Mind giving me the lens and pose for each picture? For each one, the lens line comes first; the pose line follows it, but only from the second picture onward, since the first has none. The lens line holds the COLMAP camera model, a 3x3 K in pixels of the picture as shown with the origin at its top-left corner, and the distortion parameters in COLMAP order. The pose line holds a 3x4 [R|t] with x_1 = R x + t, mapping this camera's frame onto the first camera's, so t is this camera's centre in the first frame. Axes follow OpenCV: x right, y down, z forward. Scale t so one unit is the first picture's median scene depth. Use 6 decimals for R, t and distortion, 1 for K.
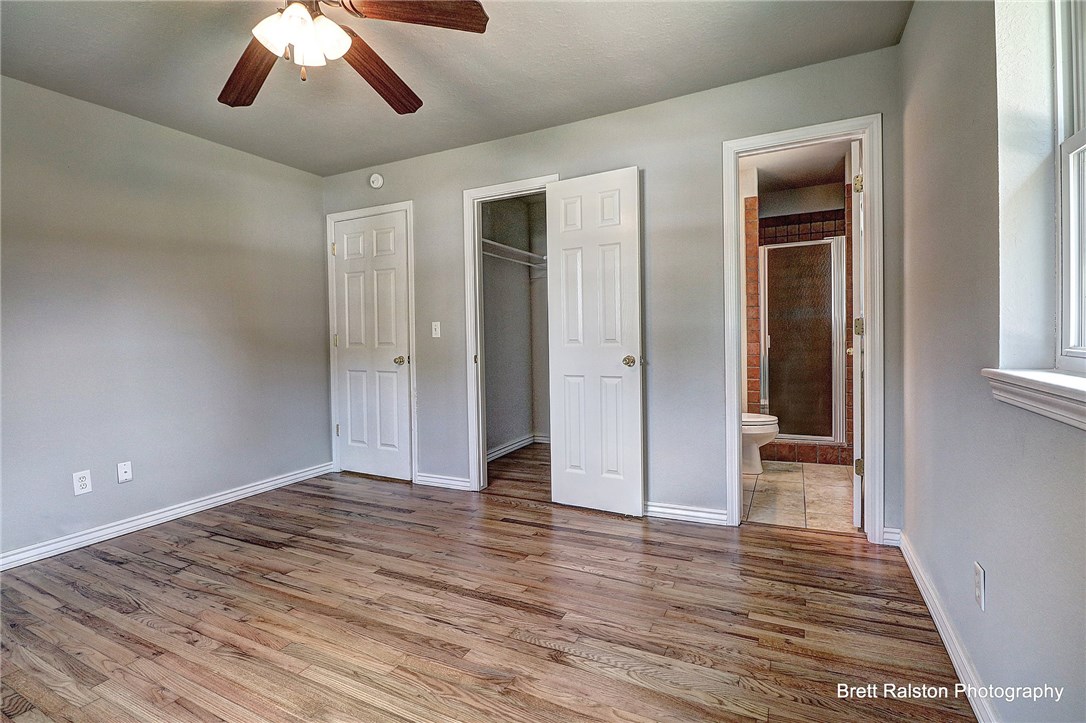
lens RADIAL K [[510.4, 0, 541.9], [0, 510.4, 349.8], [0, 0, 1]] dist [0.000781, -0.013065]
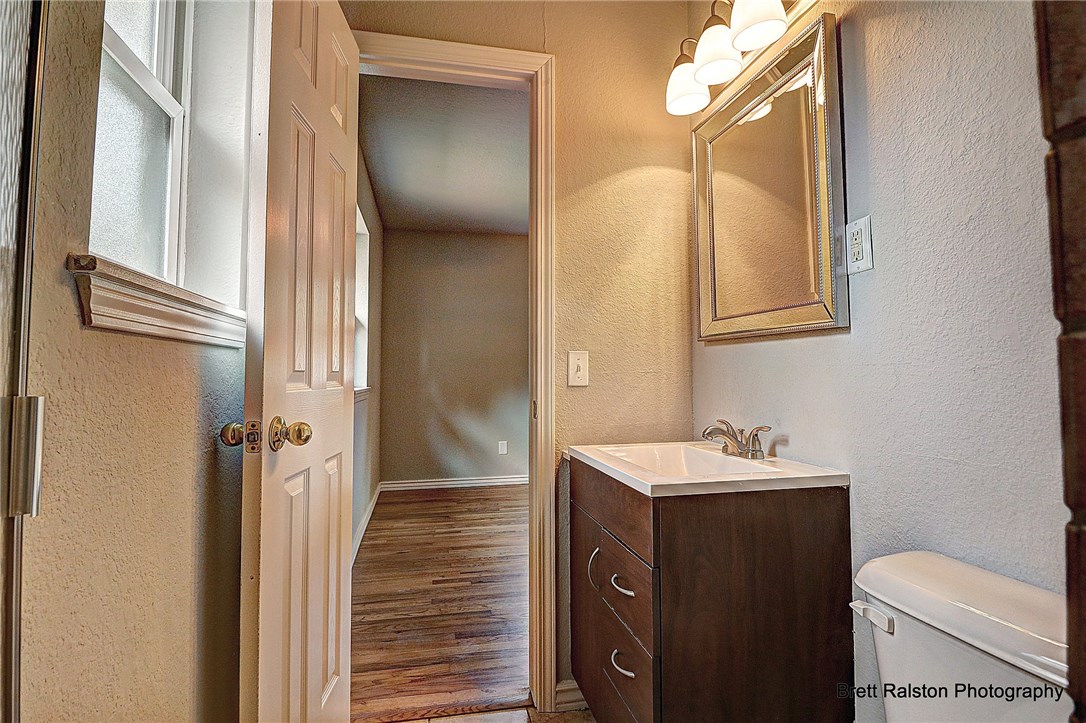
lens RADIAL K [[505.2, 0, 543.2], [0, 505.2, 349.4], [0, 0, 1]] dist [0.001667, -0.012115]
pose [[-0.772589, -0.013244, -0.634769, 1.026325], [0.005254, 0.999615, -0.027251, -0.049751], [0.634885, -0.024389, -0.772222, 1.999249]]
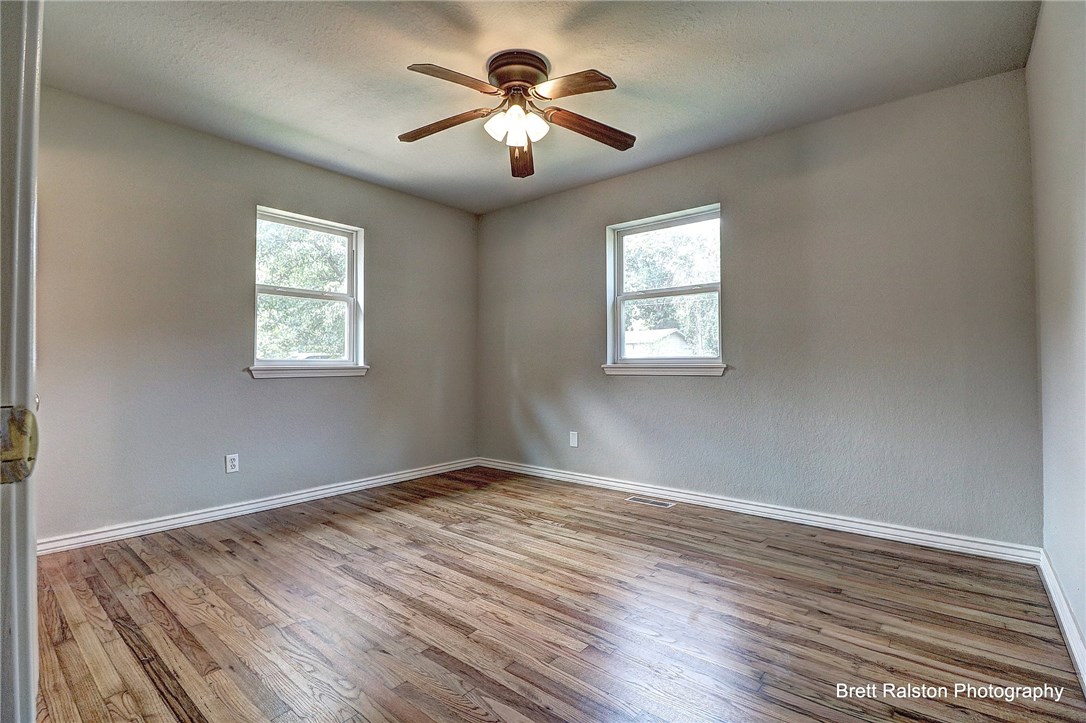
lens RADIAL K [[505.2, 0, 543.2], [0, 505.2, 349.4], [0, 0, 1]] dist [0.001667, -0.012115]
pose [[-0.973353, 0.035299, 0.226578, -0.710995], [0.035153, 0.999371, -0.004681, 0.008145], [-0.226600, 0.003409, -0.973982, 1.985801]]
